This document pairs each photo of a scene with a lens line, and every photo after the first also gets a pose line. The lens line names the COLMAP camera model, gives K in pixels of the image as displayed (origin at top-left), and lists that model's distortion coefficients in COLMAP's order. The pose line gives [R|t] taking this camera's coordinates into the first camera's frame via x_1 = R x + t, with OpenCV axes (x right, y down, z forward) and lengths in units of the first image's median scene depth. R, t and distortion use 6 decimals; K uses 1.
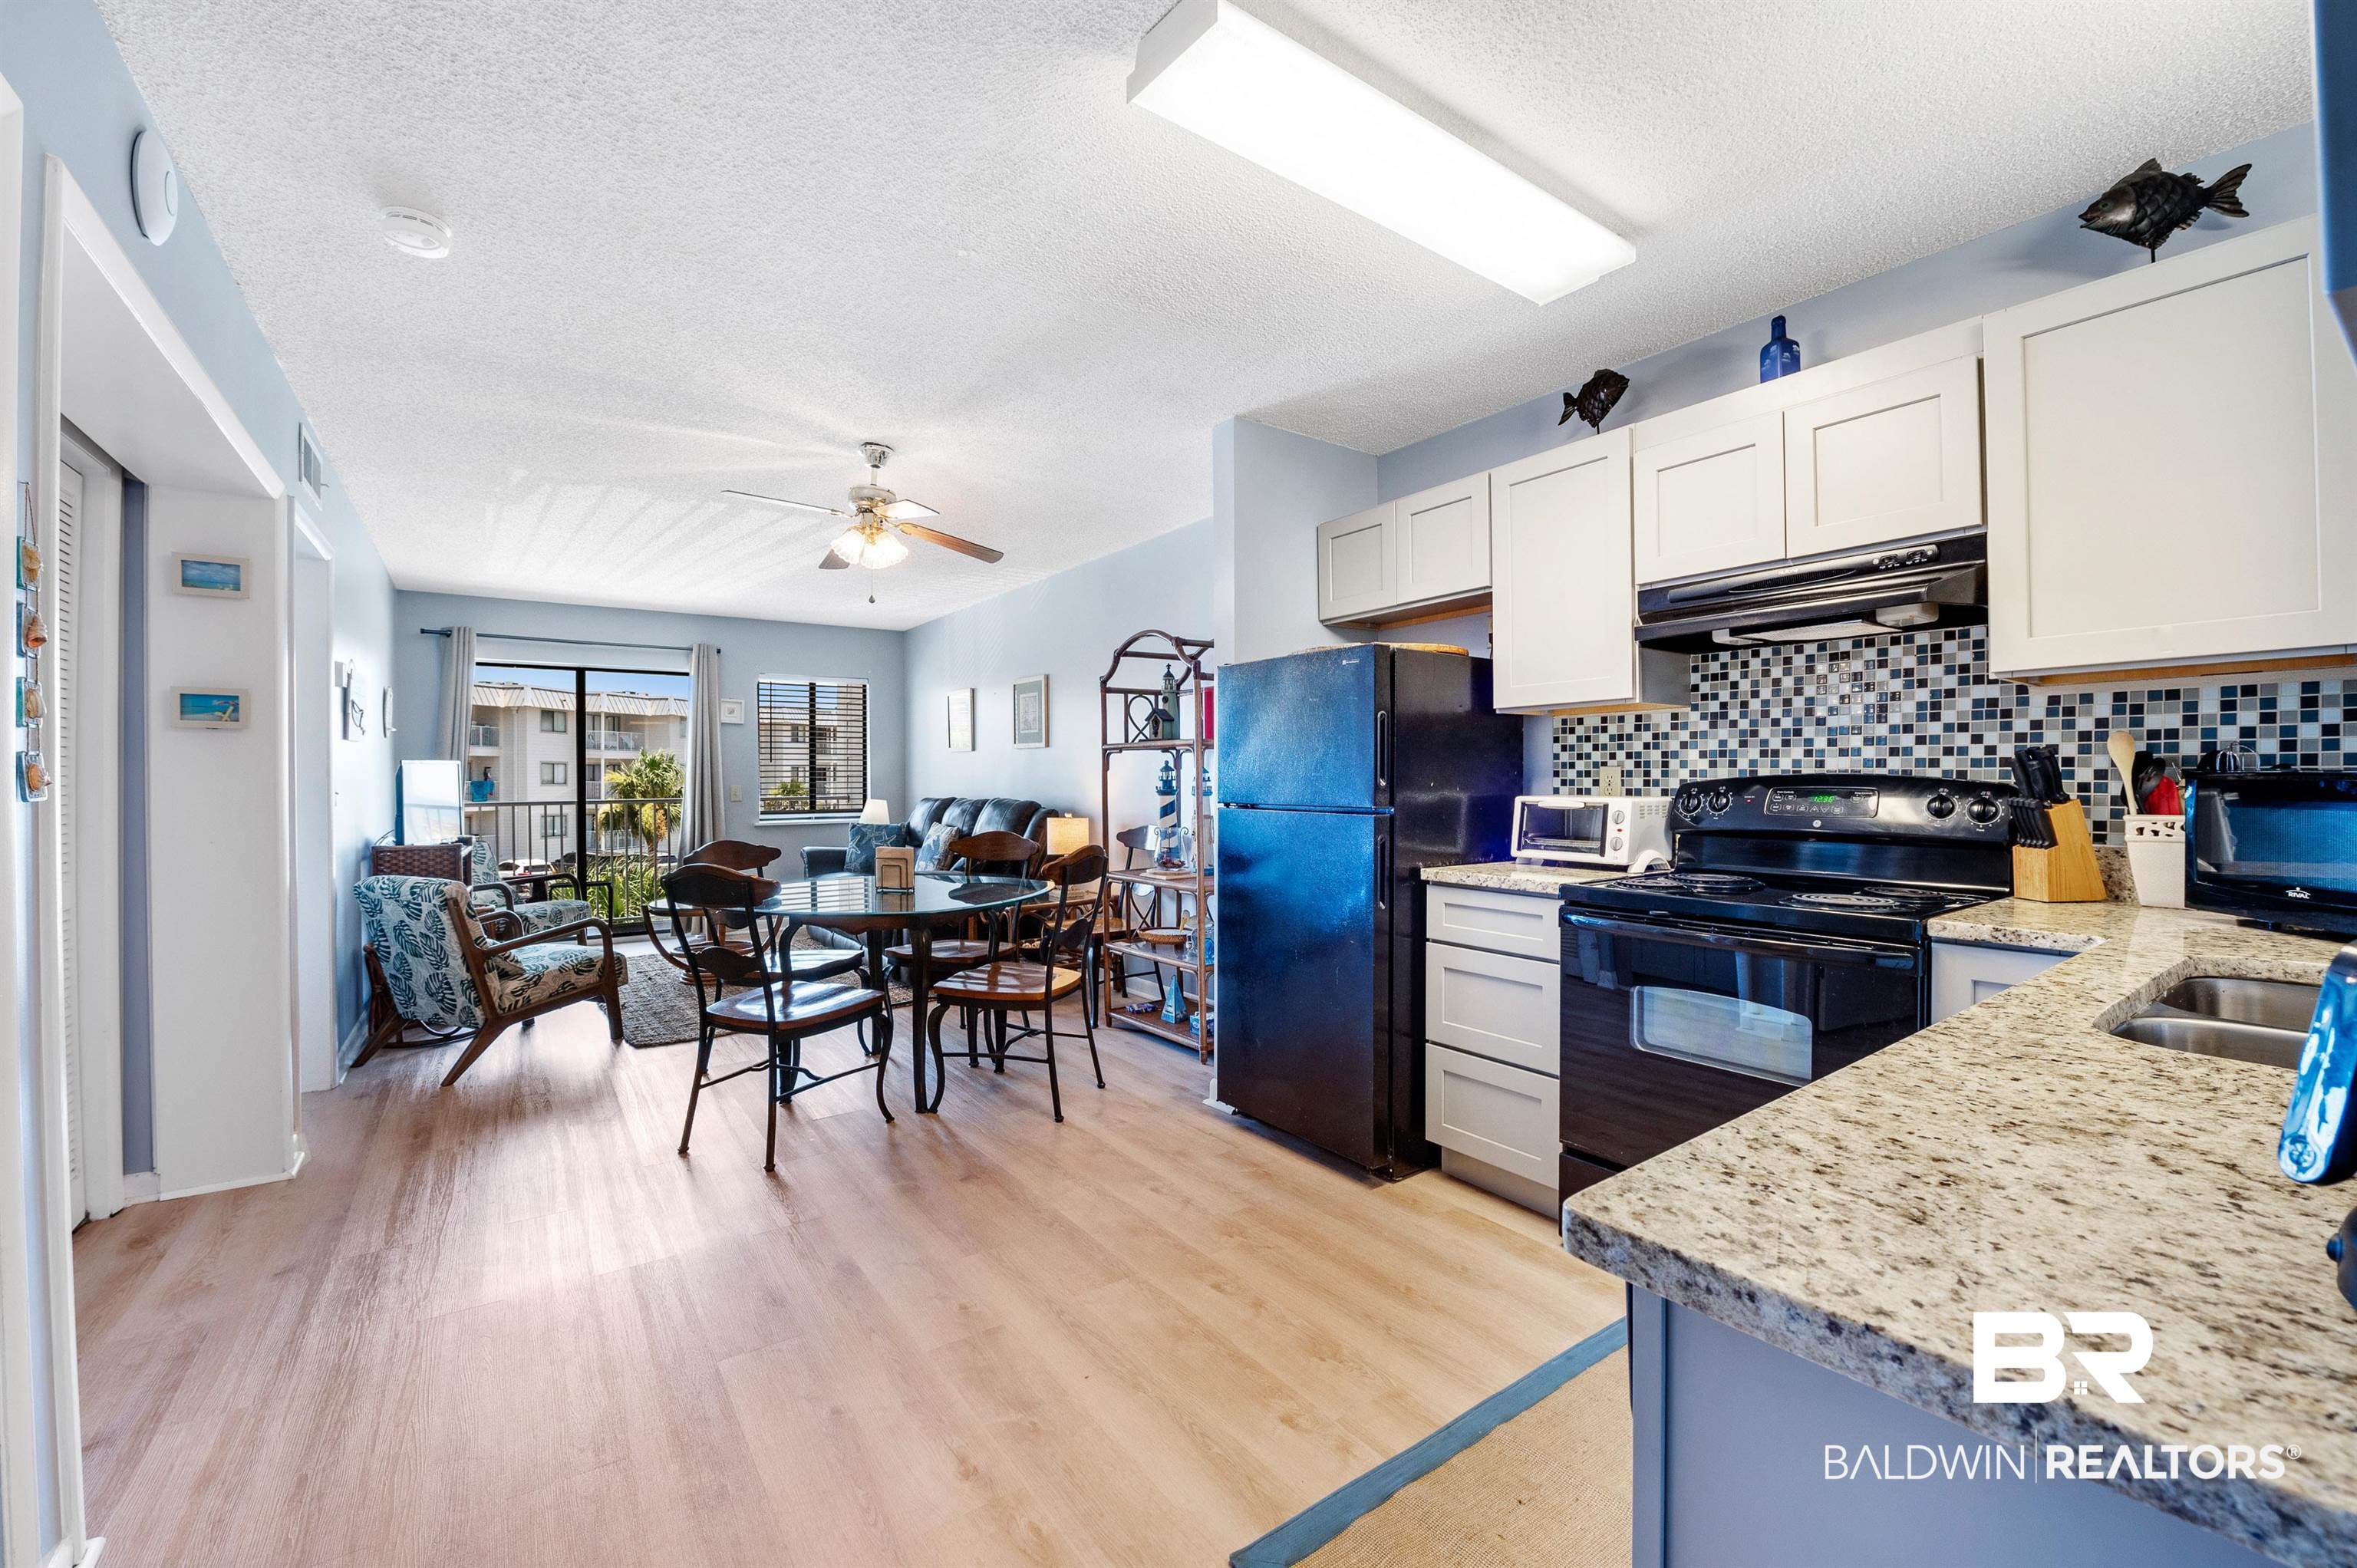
lens RADIAL K [[959.8, 0, 1184.4], [0, 959.8, 781.3], [0, 0, 1]] dist [-0.008302, -0.005445]
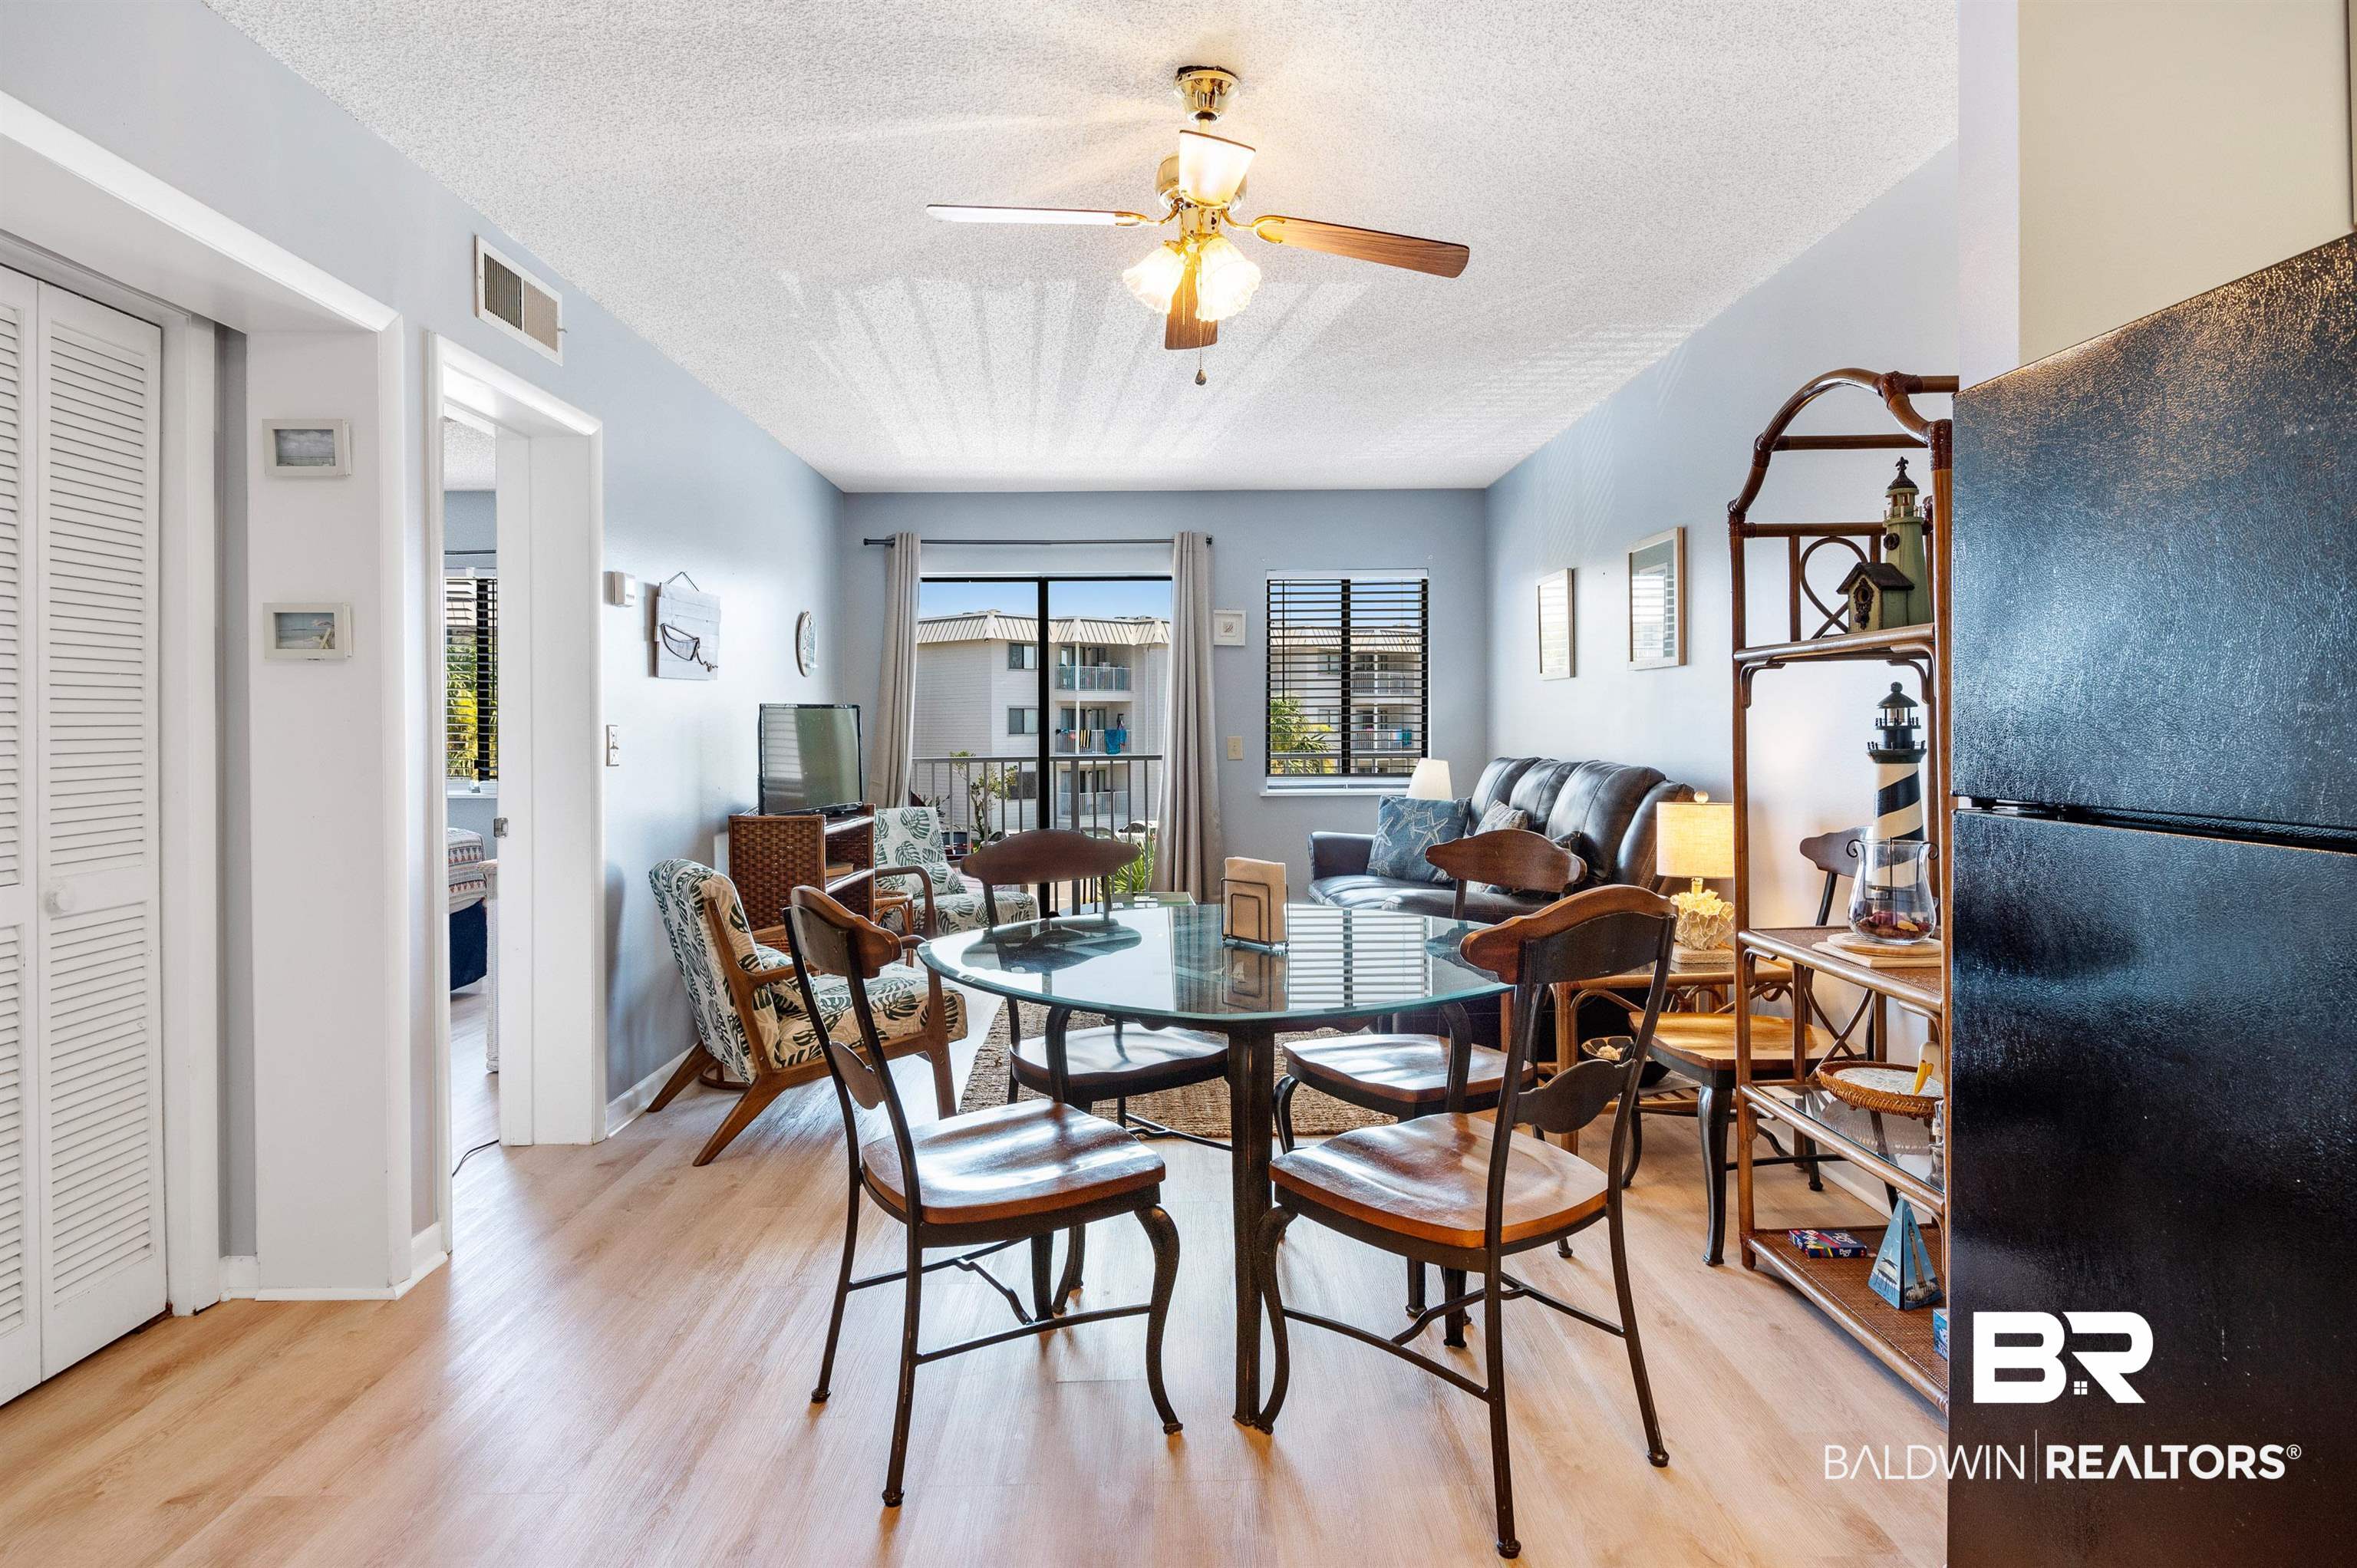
lens RADIAL K [[1319.3, 0, 1176.3], [0, 1319.3, 741.3], [0, 0, 1]] dist [-0.003959, -0.001028]
pose [[0.820929, 0.003693, -0.571018, 0.090290], [0.001433, 0.999963, 0.008527, -0.000982], [0.571028, -0.007818, 0.820893, 0.539221]]
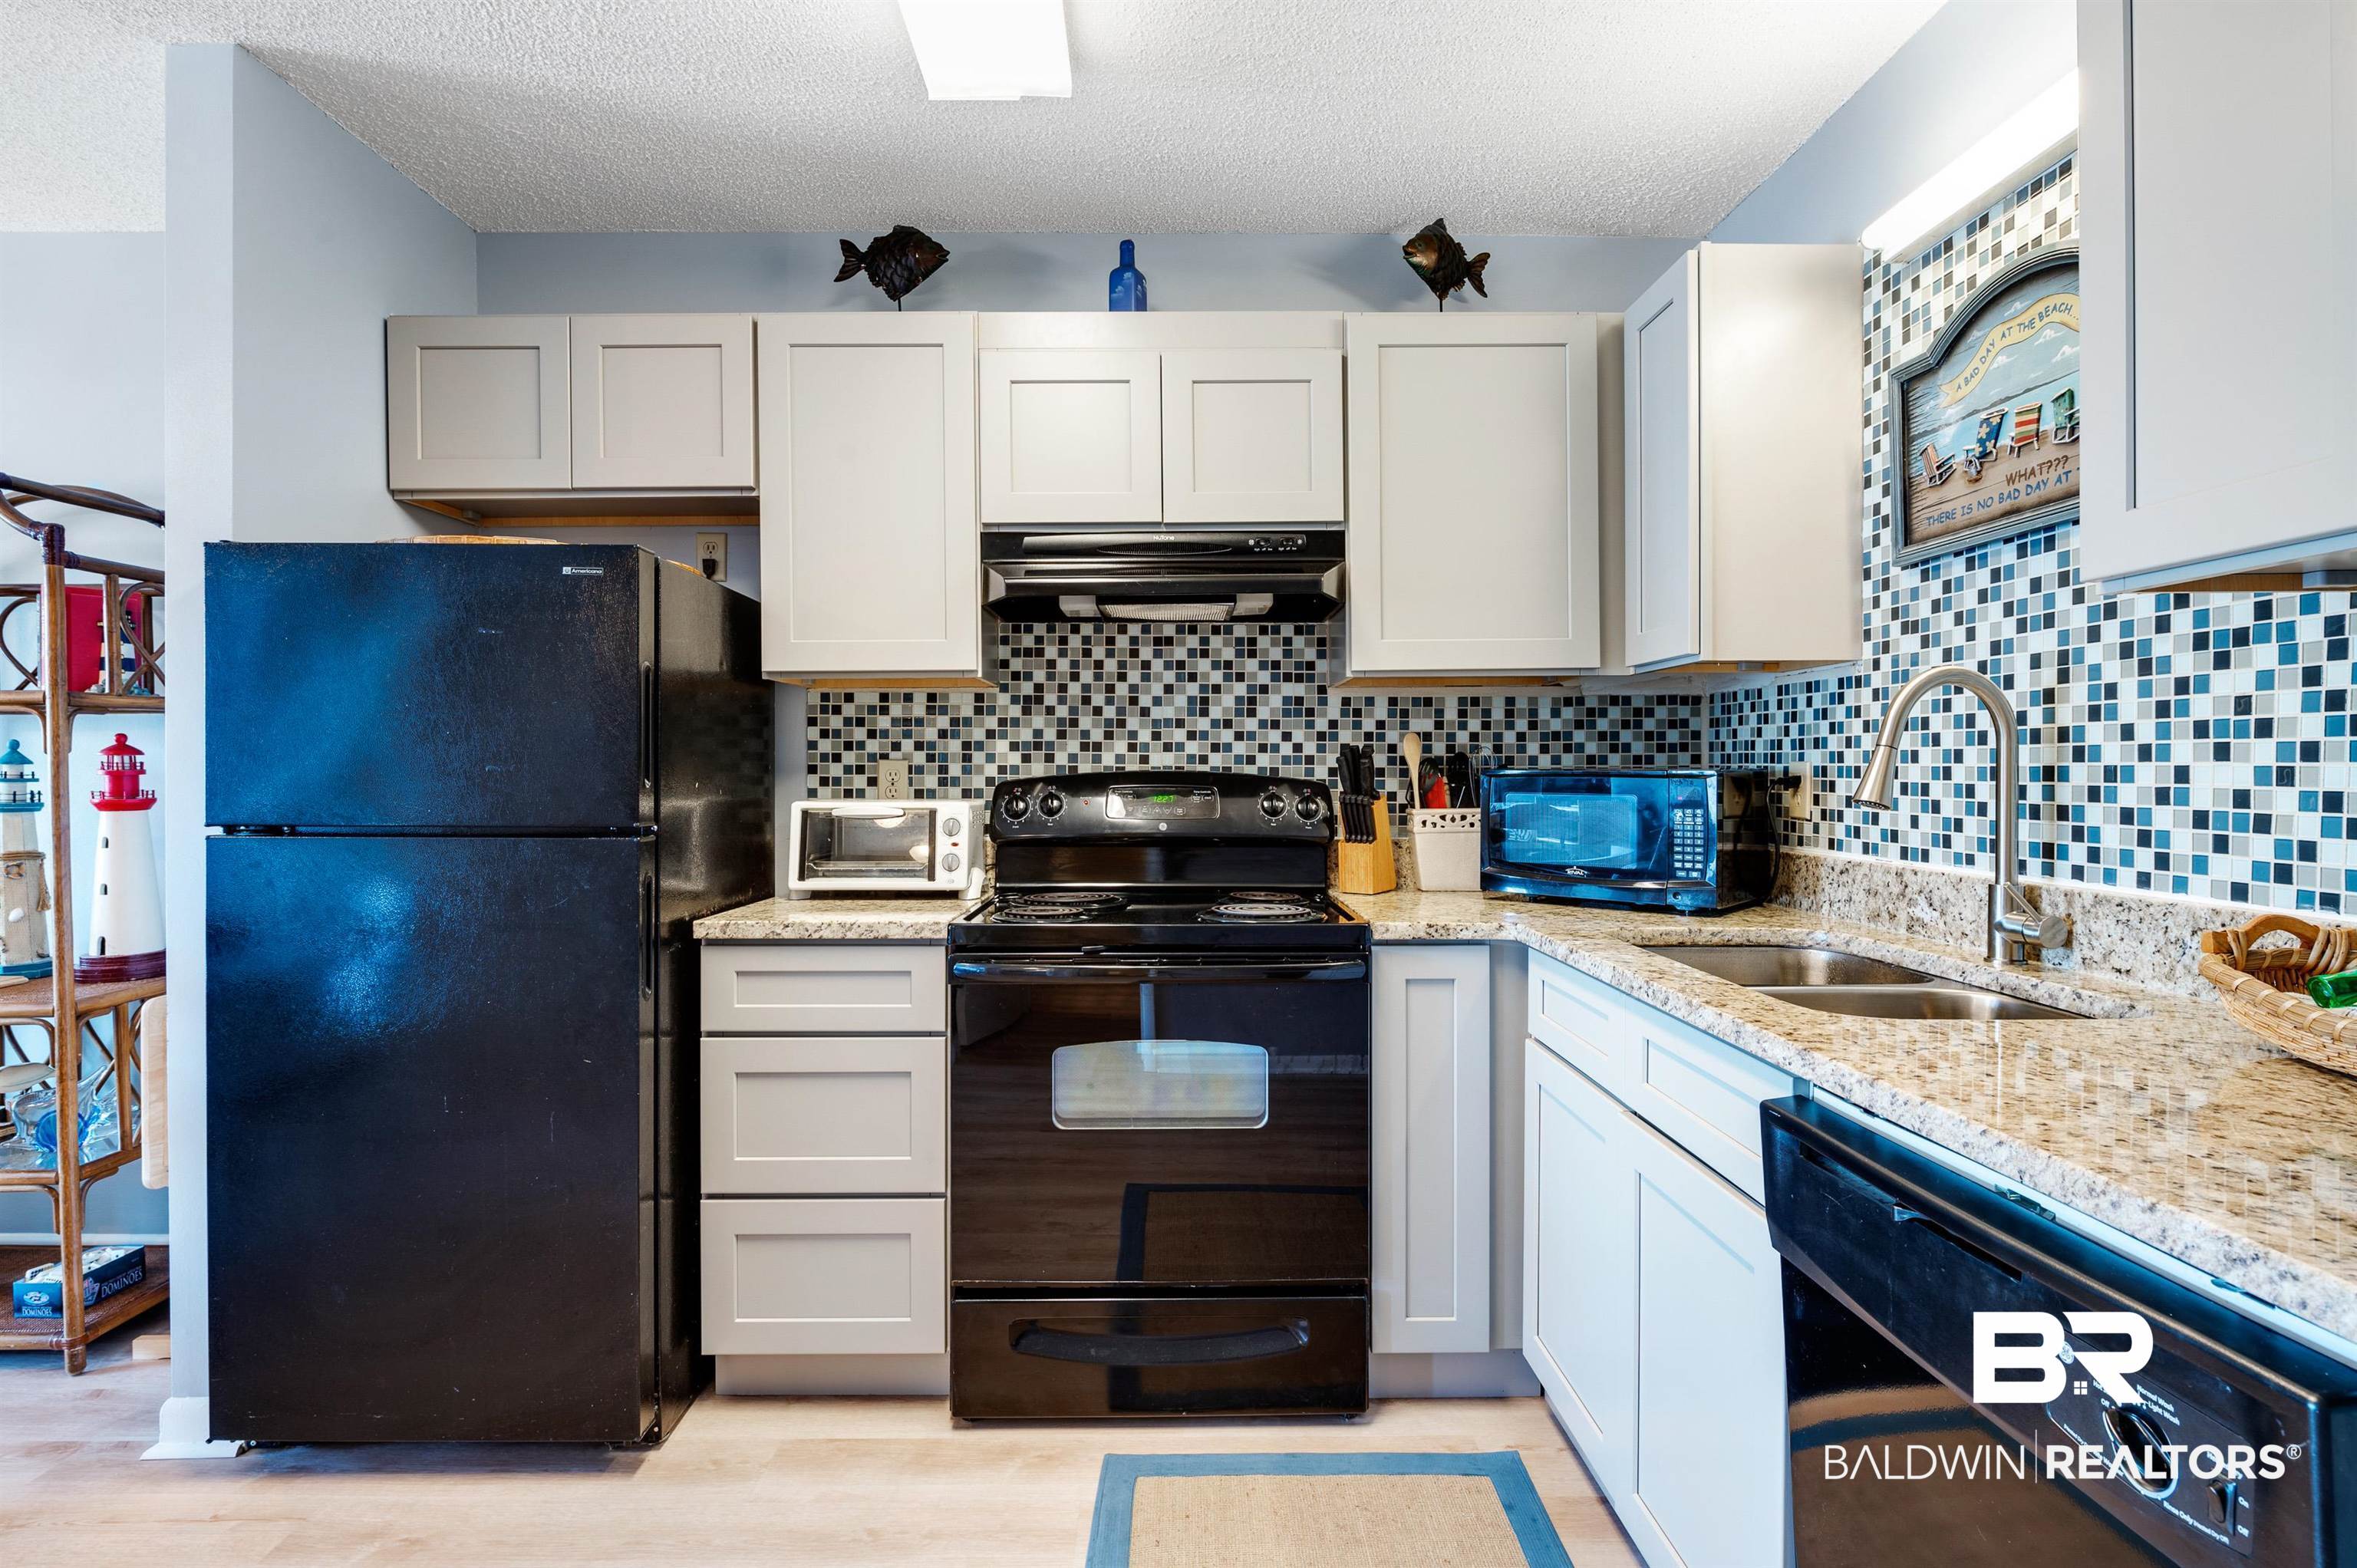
lens RADIAL K [[1174.1, 0, 1183.8], [0, 1174.1, 782.1], [0, 0, 1]] dist [-0.005481, -0.002343]
pose [[0.573870, -0.004445, 0.818934, -0.191984], [0.002042, 0.999990, 0.003997, -0.001323], [-0.818944, -0.000621, 0.573873, 0.306027]]
